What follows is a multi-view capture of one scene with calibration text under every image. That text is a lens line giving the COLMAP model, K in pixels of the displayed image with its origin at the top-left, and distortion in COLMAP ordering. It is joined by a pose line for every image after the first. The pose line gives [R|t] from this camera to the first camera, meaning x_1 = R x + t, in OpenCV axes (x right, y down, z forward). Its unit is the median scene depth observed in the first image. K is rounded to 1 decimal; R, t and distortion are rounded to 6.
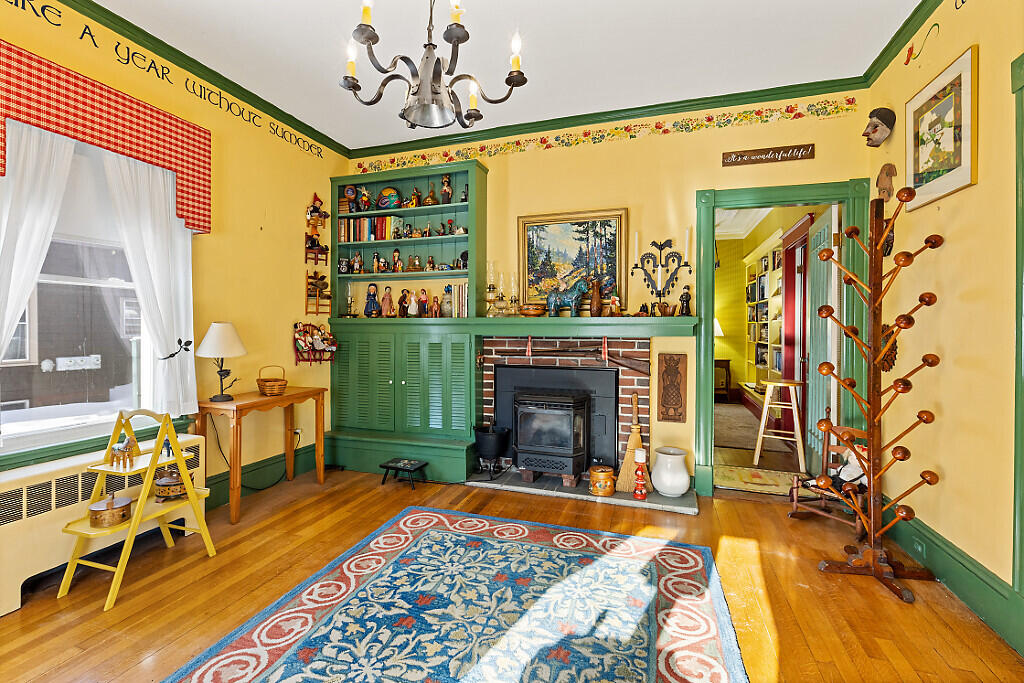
lens RADIAL K [[468.3, 0, 482.9], [0, 468.3, 326.6], [0, 0, 1]] dist [0.000420, -0.000370]
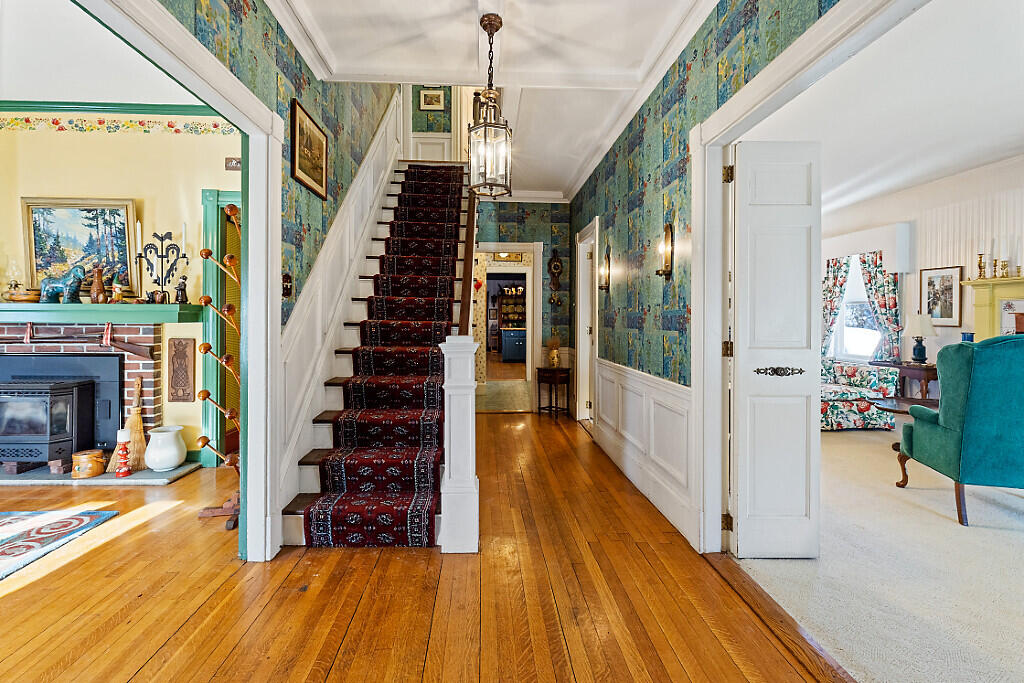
lens RADIAL K [[468.3, 0, 498.6], [0, 468.3, 321.4], [0, 0, 1]] dist [0.000420, -0.000370]
pose [[0.928350, 0.002097, 0.371702, 0.672619], [-0.002840, 0.999995, 0.001453, 0.014457], [-0.371697, -0.002405, 0.928351, -0.265538]]
